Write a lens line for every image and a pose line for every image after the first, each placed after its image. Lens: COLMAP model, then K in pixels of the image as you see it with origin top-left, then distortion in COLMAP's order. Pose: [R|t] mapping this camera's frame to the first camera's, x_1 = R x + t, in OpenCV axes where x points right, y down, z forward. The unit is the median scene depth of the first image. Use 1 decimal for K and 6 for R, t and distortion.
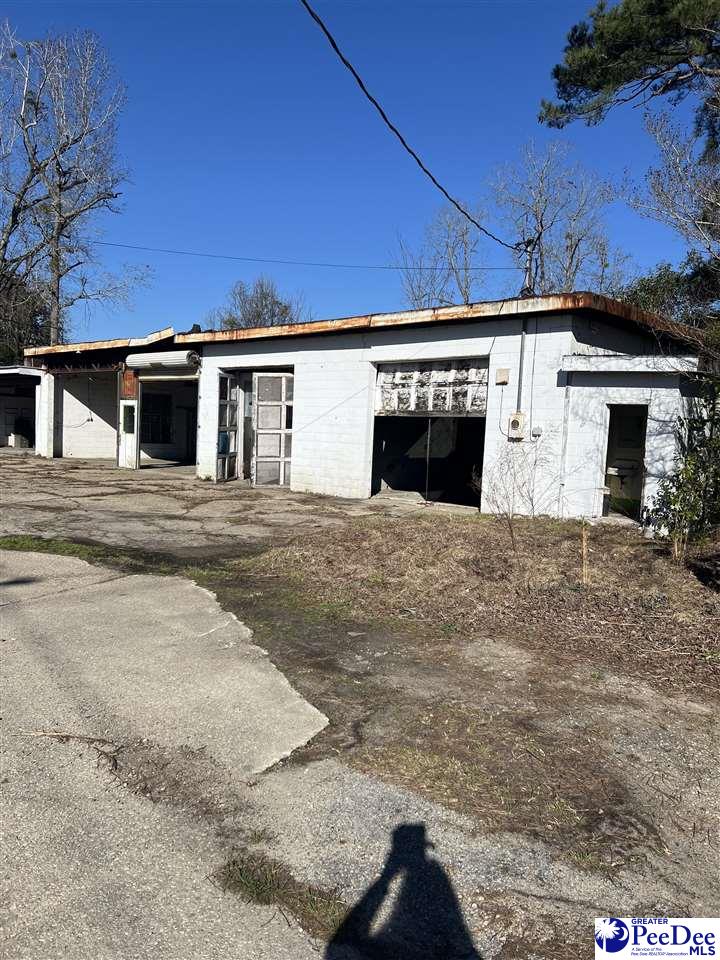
lens RADIAL K [[711.2, 0, 354.4], [0, 711.2, 485.2], [0, 0, 1]] dist [0.063019, -0.077628]
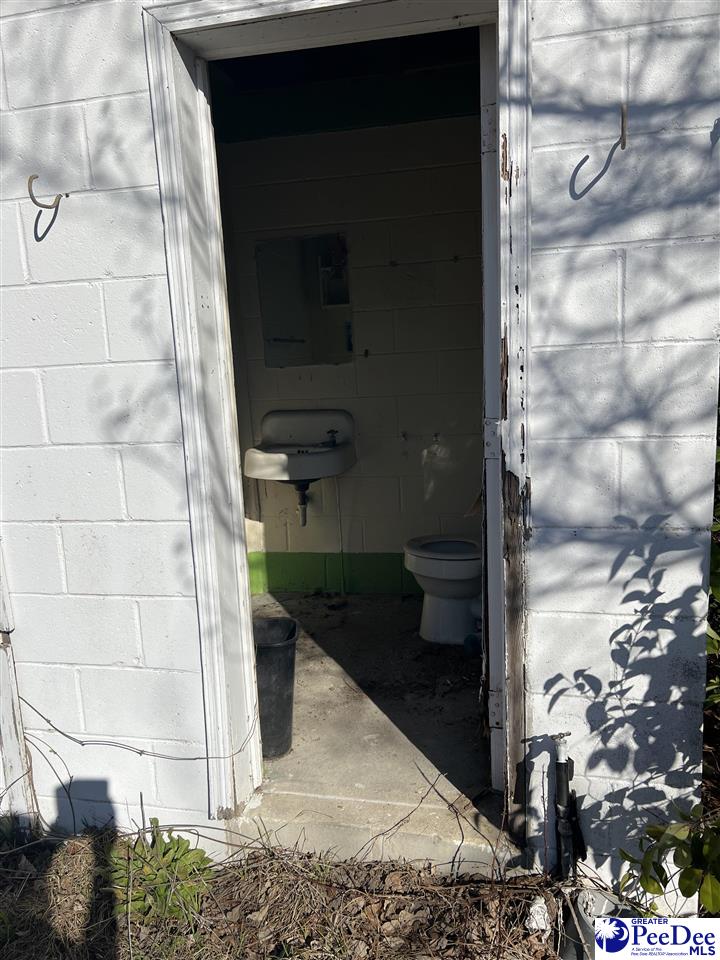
lens RADIAL K [[711.2, 0, 354.4], [0, 711.2, 485.2], [0, 0, 1]] dist [0.063019, -0.077628]
pose [[0.866958, -0.166507, 0.469744, 0.034465], [0.126536, 0.985194, 0.115681, -0.004877], [-0.482050, -0.040851, 0.875191, 0.098417]]
